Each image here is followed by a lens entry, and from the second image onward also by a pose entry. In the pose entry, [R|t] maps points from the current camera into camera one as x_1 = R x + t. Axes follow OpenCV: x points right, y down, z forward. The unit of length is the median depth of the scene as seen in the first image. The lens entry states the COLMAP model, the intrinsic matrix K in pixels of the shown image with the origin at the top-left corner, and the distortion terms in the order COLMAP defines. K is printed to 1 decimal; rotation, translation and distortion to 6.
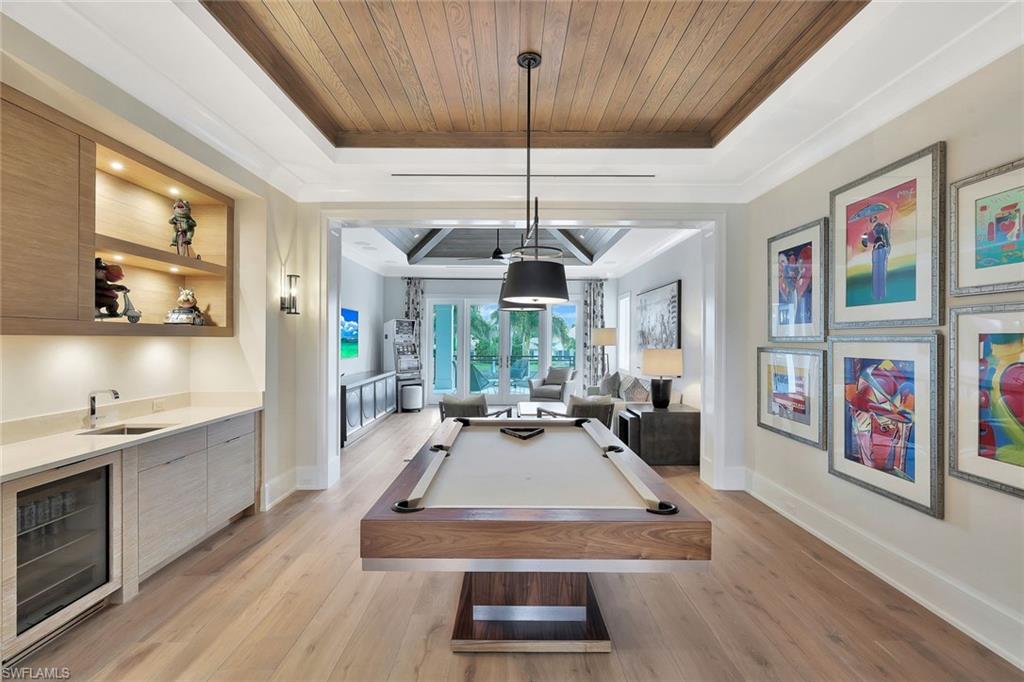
lens RADIAL K [[415.2, 0, 510.6], [0, 415.2, 340.6], [0, 0, 1]] dist [0.000100, 0.000130]
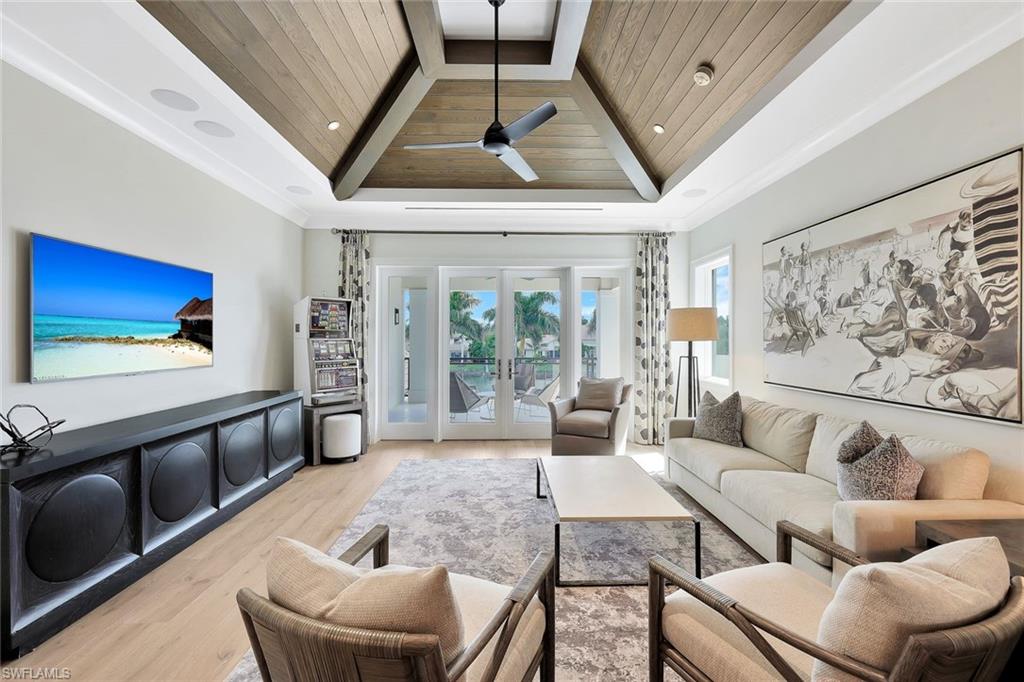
lens RADIAL K [[415.2, 0, 510.6], [0, 415.2, 340.6], [0, 0, 1]] dist [0.000100, 0.000130]
pose [[0.999830, -0.004082, 0.017985, -0.017582], [0.004084, 0.999992, -0.000075, 0.008722], [-0.017984, 0.000148, 0.999838, 0.399569]]
